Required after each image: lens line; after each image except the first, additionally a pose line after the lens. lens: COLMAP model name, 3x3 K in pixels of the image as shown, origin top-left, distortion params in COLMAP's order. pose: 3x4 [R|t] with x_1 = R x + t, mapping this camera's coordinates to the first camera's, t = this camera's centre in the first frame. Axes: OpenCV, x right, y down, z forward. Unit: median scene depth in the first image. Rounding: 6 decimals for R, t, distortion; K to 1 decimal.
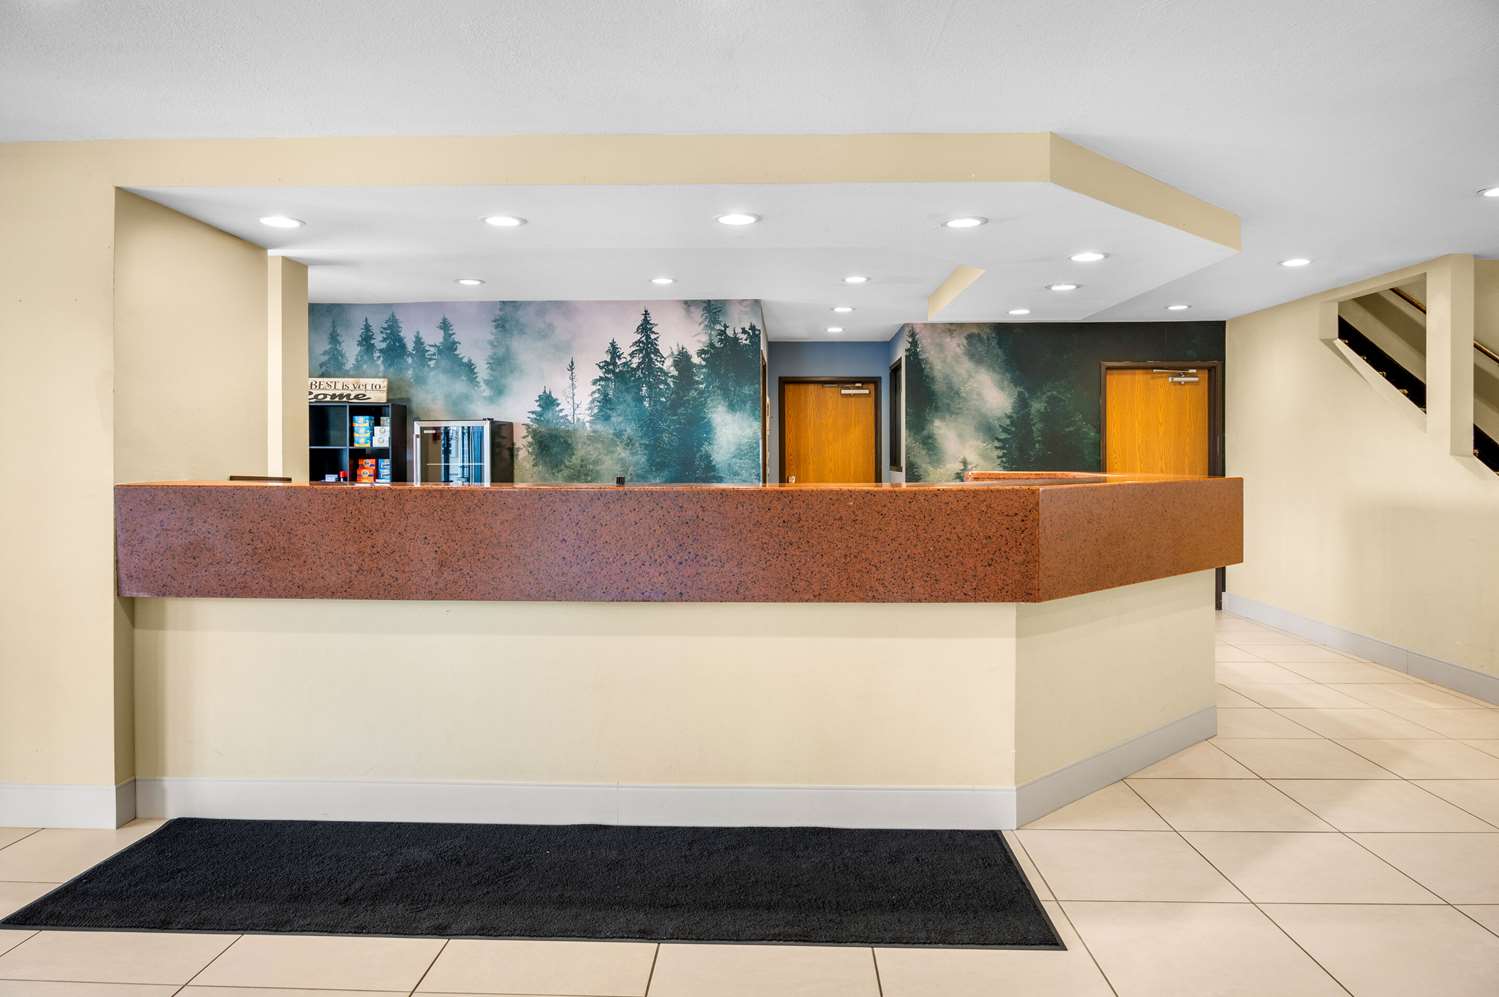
lens RADIAL K [[993.7, 0, 749.4], [0, 993.7, 468.8], [0, 0, 1]] dist [-0.008222, 0.000718]
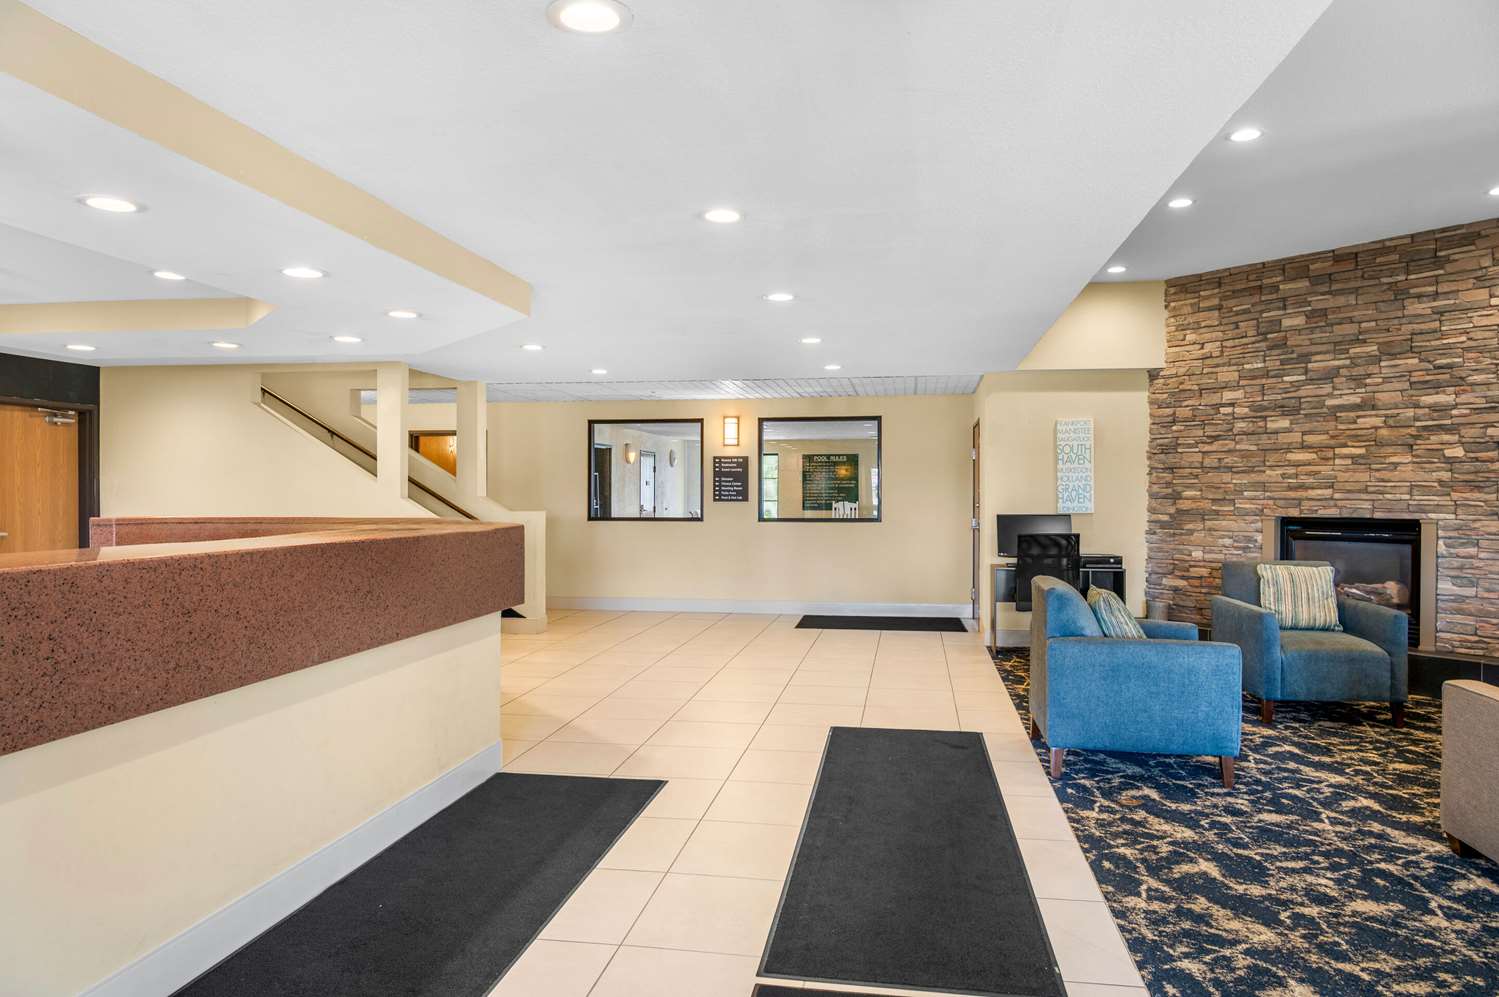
lens RADIAL K [[981.3, 0, 749.5], [0, 981.3, 498.5], [0, 0, 1]] dist [-0.008374, -0.000301]
pose [[0.121830, -0.008358, 0.992516, -0.508884], [0.012145, 0.999902, 0.006929, -0.011729], [-0.992477, 0.011210, 0.121919, 0.227758]]
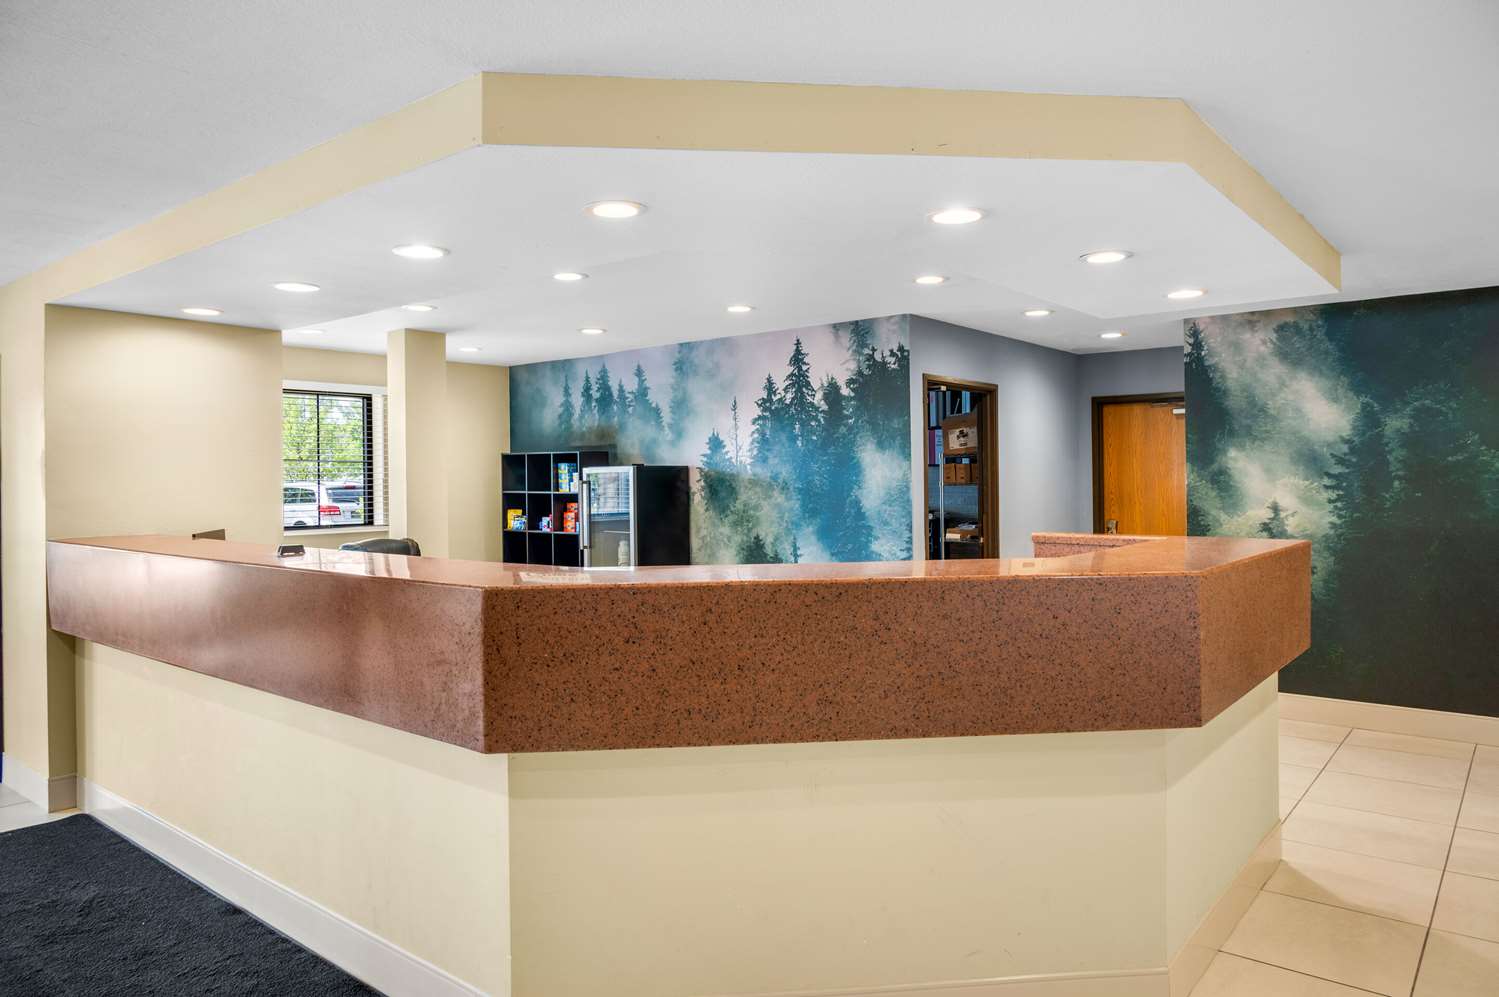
lens RADIAL K [[981.3, 0, 749.5], [0, 981.3, 498.5], [0, 0, 1]] dist [-0.008374, -0.000301]
pose [[0.798409, 0.004233, -0.602100, 0.394567], [0.001094, 0.999963, 0.008481, -0.022883], [0.602114, -0.007430, 0.798375, 0.262451]]
